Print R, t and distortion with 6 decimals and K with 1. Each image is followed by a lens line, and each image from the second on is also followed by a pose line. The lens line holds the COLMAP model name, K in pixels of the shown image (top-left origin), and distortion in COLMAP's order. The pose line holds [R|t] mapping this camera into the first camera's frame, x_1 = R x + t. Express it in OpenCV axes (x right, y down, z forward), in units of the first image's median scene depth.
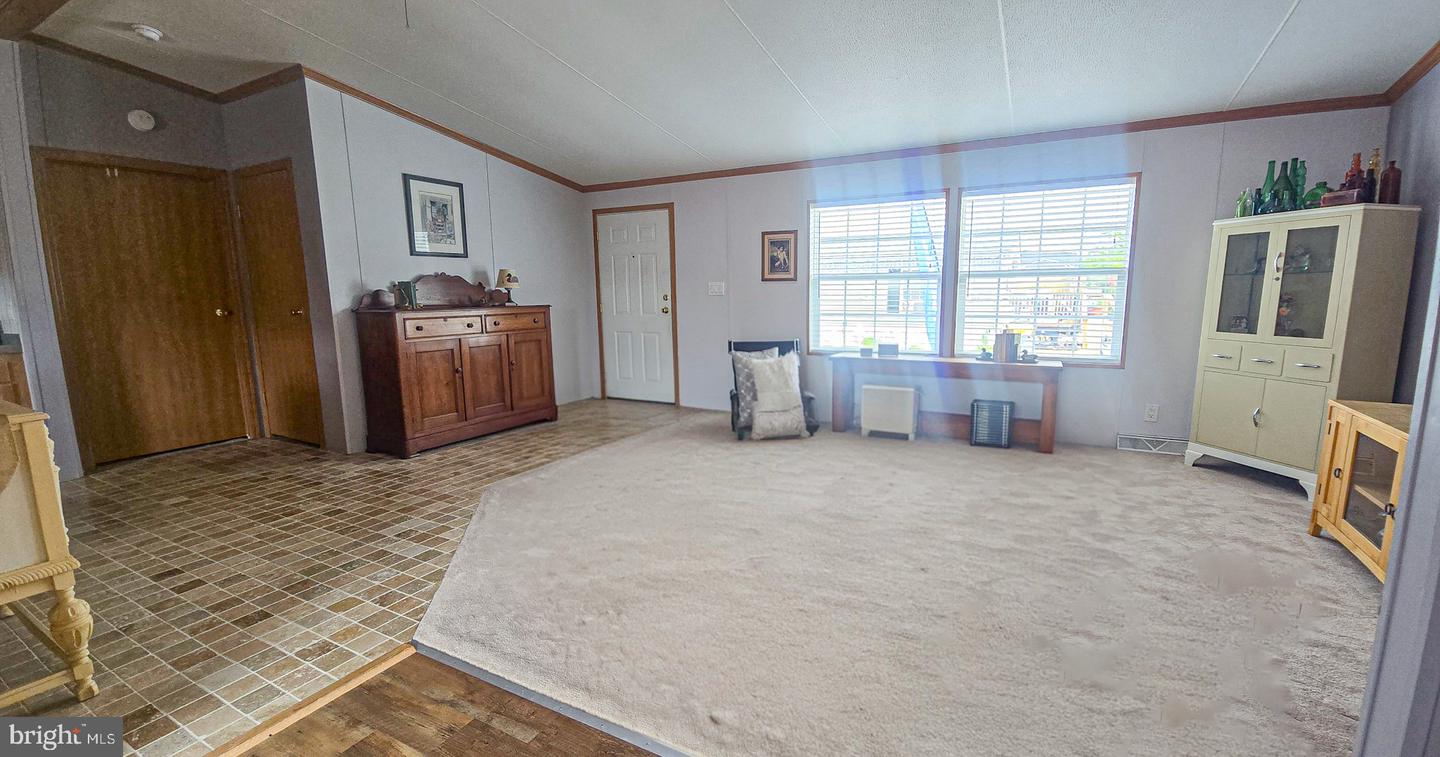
lens RADIAL K [[581.0, 0, 728.9], [0, 581.0, 383.2], [0, 0, 1]] dist [-0.001603, -0.002309]
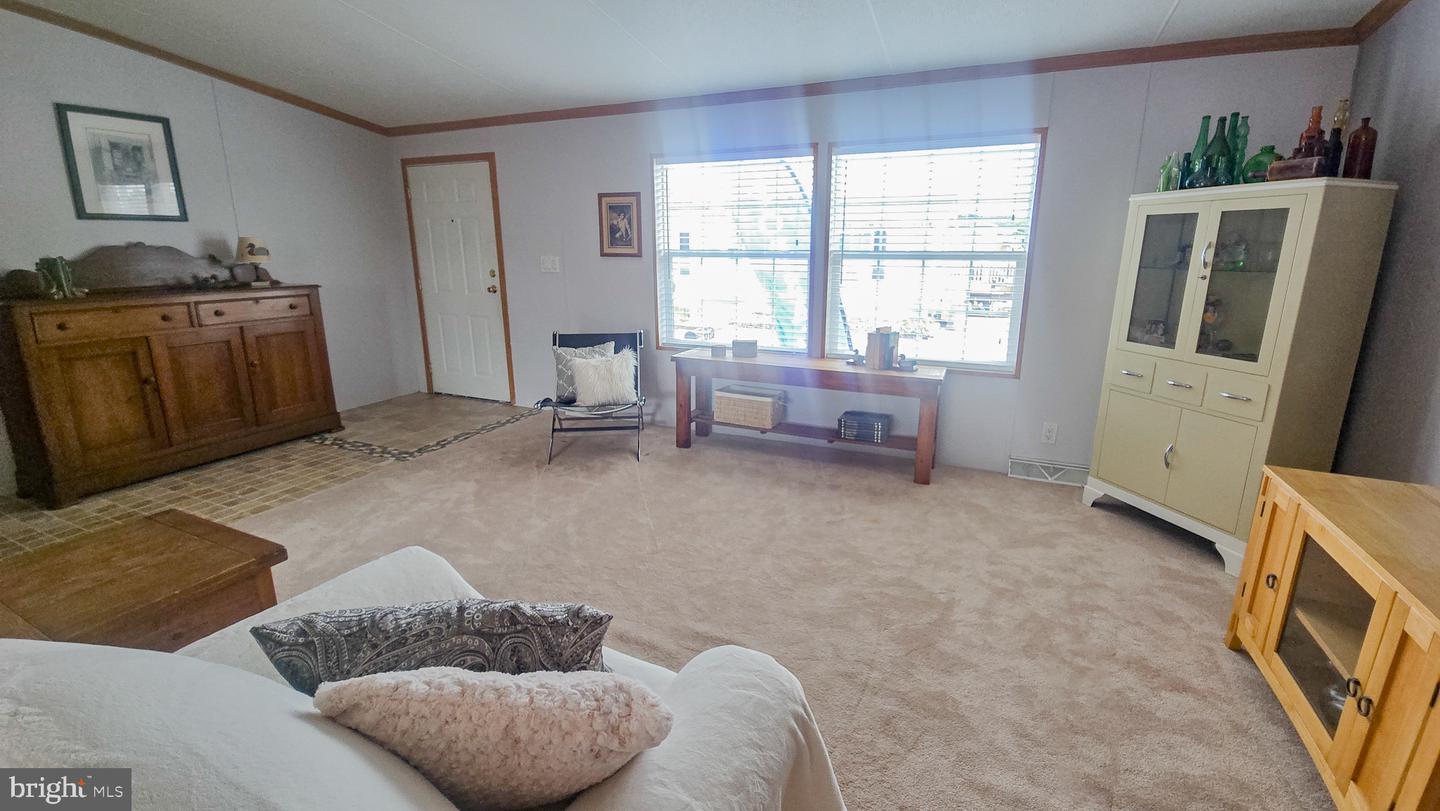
lens RADIAL K [[581.1, 0, 729.1], [0, 581.1, 383.1], [0, 0, 1]] dist [0.001467, -0.004304]
pose [[0.996557, -0.005236, 0.082743, 0.205763], [-0.000606, 0.997517, 0.070420, -0.072613], [-0.082906, -0.070228, 0.994080, 0.223268]]
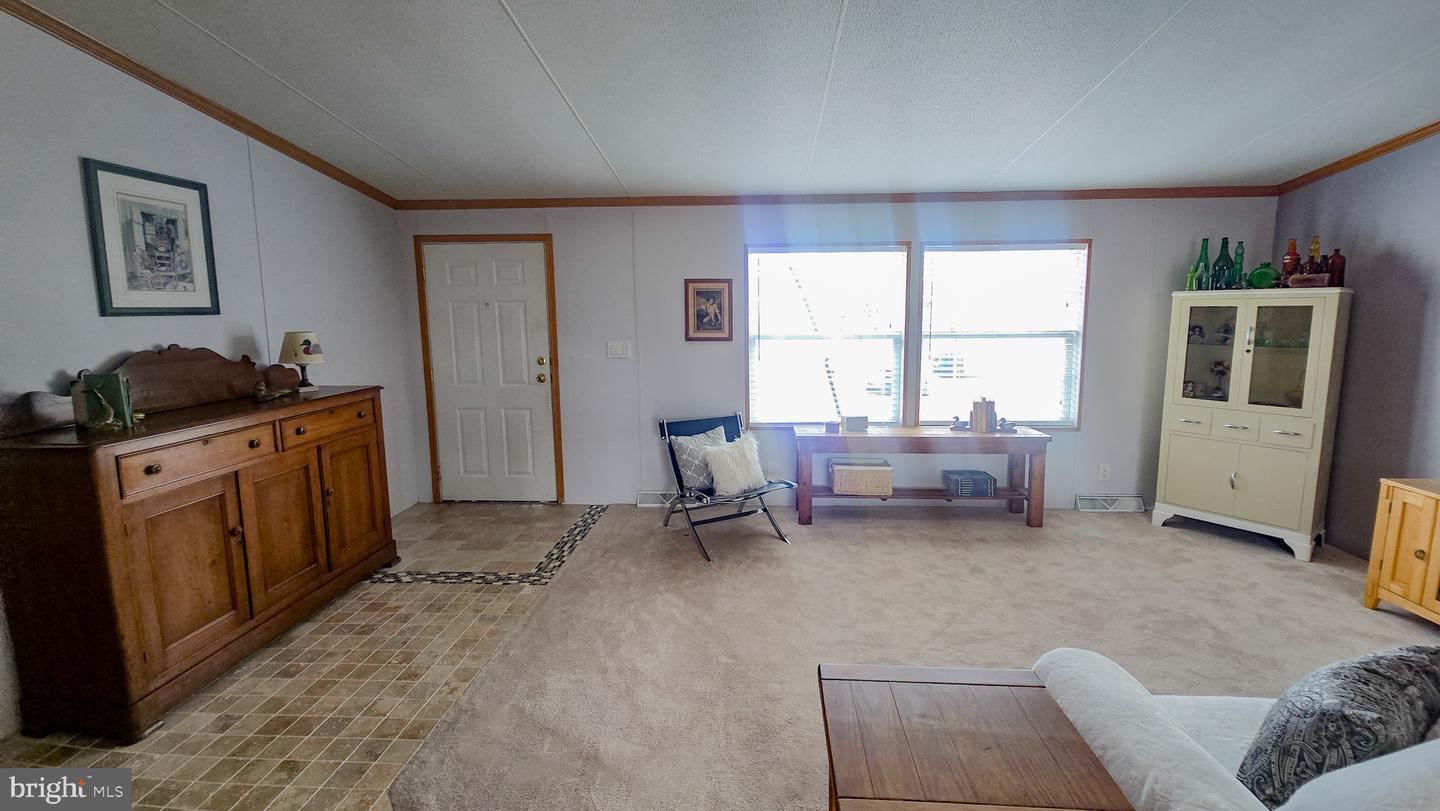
lens RADIAL K [[581.1, 0, 728.8], [0, 581.1, 383.1], [0, 0, 1]] dist [0.001467, -0.004304]
pose [[0.906136, -0.050325, 0.419981, -0.279350], [0.065784, 0.997582, -0.022397, -0.120132], [-0.417839, 0.047922, 0.907257, 0.326255]]
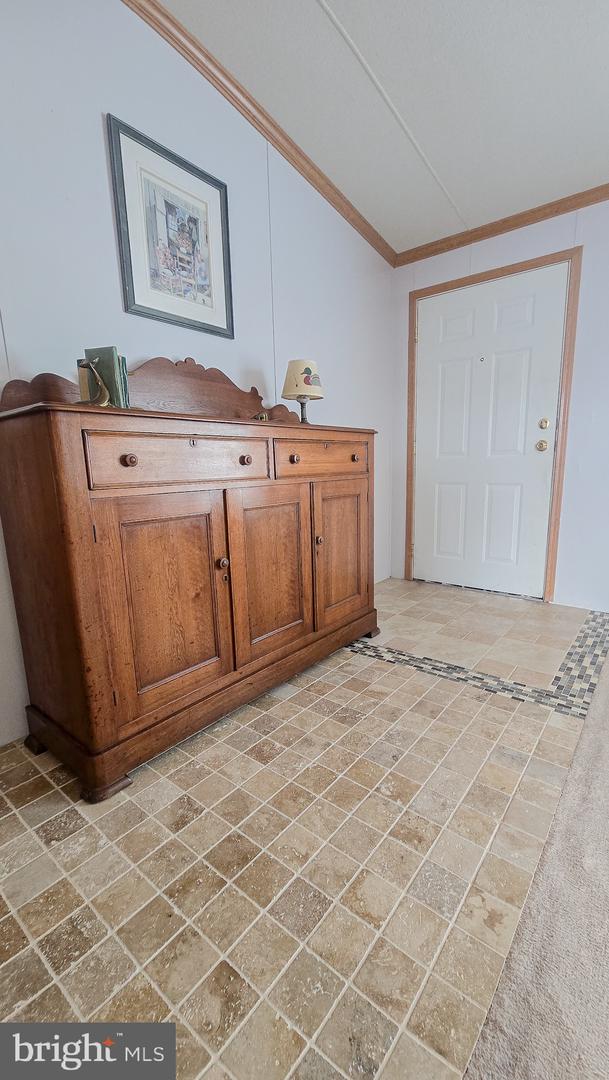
lens RADIAL K [[436.3, 0, 322.0], [0, 436.3, 548.6], [0, 0, 1]] dist [-0.001006, -0.000275]
pose [[0.985236, 0.023940, -0.169518, -0.346758], [-0.016871, 0.998932, 0.043021, -0.049731], [0.170367, -0.039526, 0.984588, 0.713832]]
